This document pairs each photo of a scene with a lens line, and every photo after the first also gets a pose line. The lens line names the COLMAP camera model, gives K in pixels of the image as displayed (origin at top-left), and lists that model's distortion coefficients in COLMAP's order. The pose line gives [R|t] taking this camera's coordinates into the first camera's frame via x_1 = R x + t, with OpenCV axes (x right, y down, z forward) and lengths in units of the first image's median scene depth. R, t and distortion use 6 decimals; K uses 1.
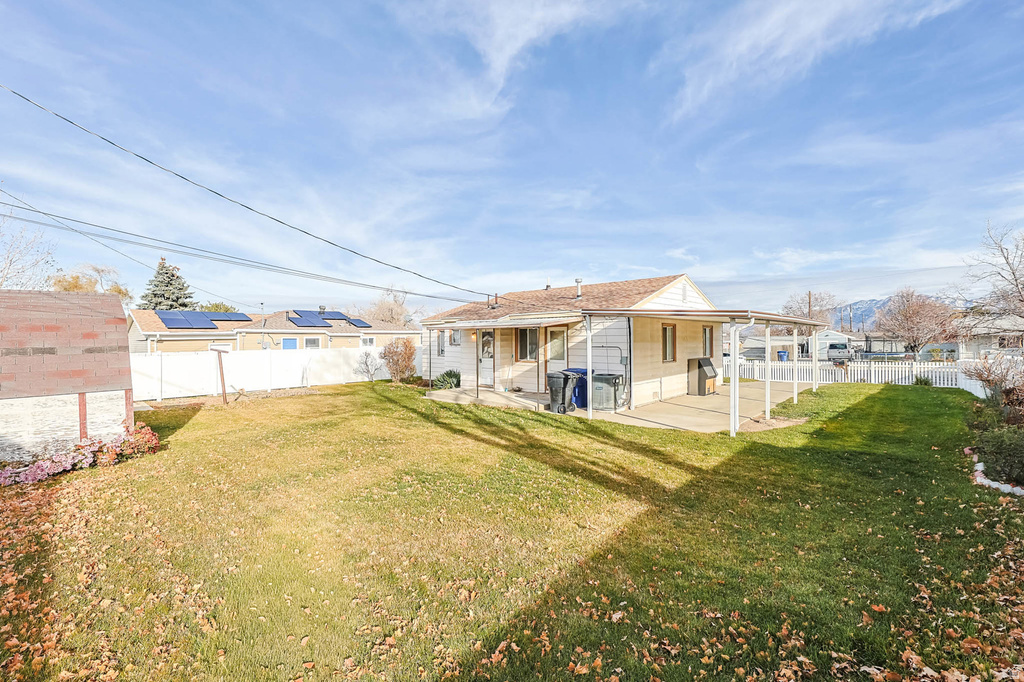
lens RADIAL K [[431.8, 0, 507.2], [0, 431.8, 349.7], [0, 0, 1]] dist [-0.001502, -0.001490]
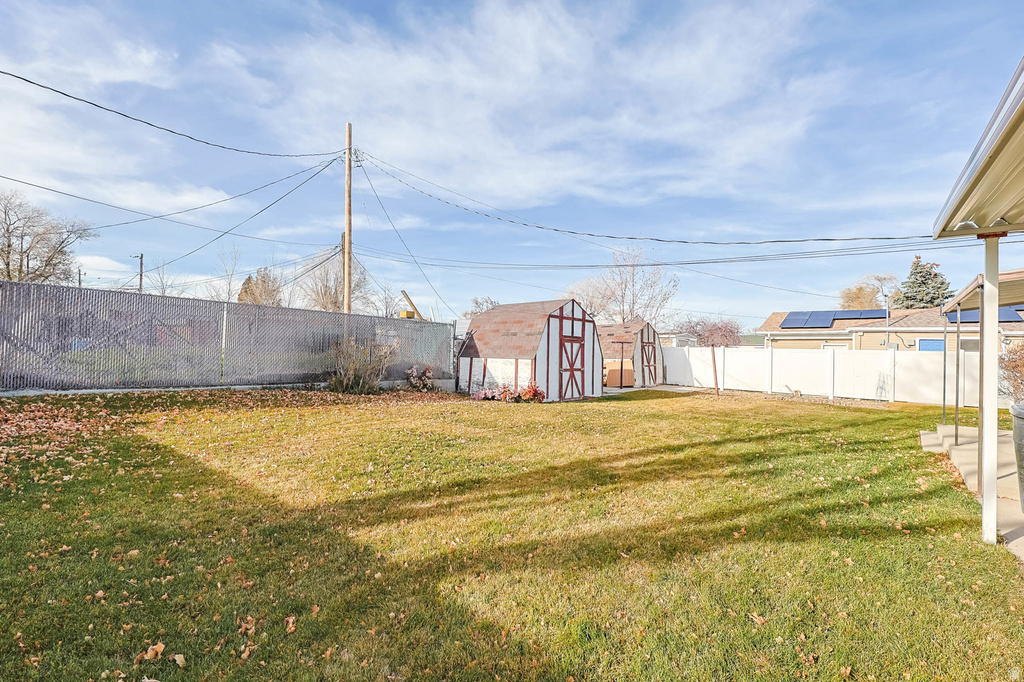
lens RADIAL K [[431.8, 0, 510.2], [0, 431.8, 343.9], [0, 0, 1]] dist [-0.001502, -0.001490]
pose [[0.044538, 0.012189, -0.998933, 0.698161], [-0.044547, 0.998955, 0.010204, 0.021868], [0.998014, 0.044045, 0.045035, 0.816119]]
